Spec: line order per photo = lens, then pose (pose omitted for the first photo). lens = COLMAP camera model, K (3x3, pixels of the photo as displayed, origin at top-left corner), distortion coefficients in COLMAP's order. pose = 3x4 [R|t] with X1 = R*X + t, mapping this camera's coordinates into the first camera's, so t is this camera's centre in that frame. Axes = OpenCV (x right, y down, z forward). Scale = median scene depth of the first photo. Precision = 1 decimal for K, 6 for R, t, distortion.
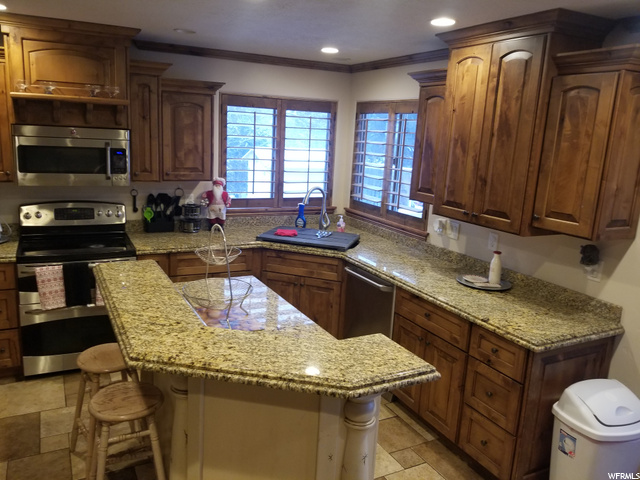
lens RADIAL K [[507.6, 0, 298.2], [0, 507.6, 241.6], [0, 0, 1]] dist [0.063888, -0.096447]
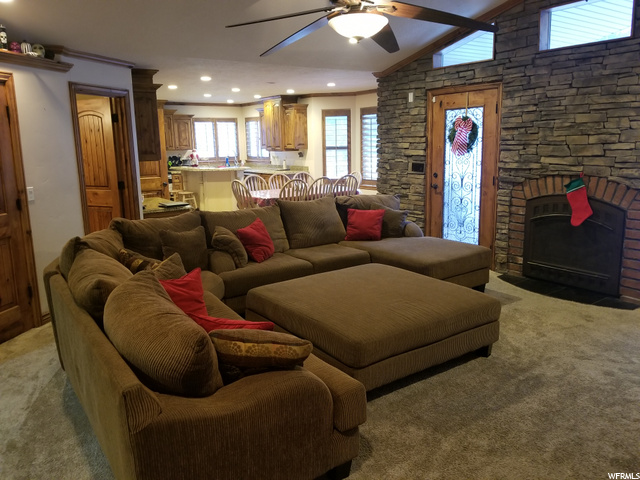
lens RADIAL K [[507.6, 0, 304.1], [0, 507.6, 227.5], [0, 0, 1]] dist [0.063888, -0.096447]
pose [[0.986882, -0.095479, 0.130182, 0.029474], [0.100589, 0.994372, -0.033248, 0.498200], [-0.126275, 0.045906, 0.990932, -1.973703]]
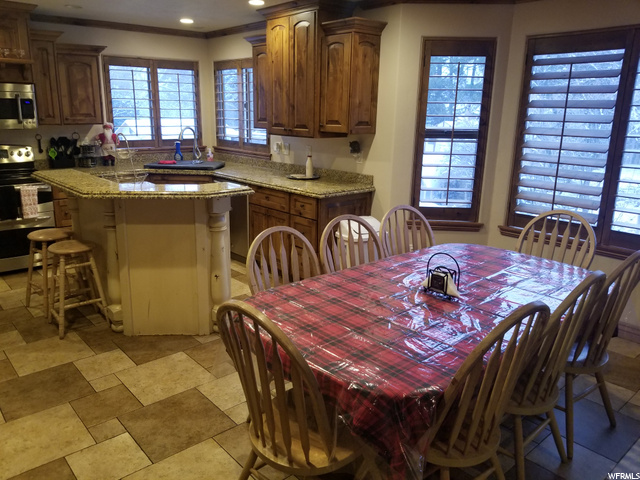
lens RADIAL K [[507.6, 0, 298.4], [0, 507.6, 240.0], [0, 0, 1]] dist [0.063888, -0.096447]
pose [[0.971976, -0.094465, 0.215267, 0.002937], [0.084561, 0.994911, 0.054782, 0.155582], [-0.219347, -0.035043, 0.975017, -0.412826]]
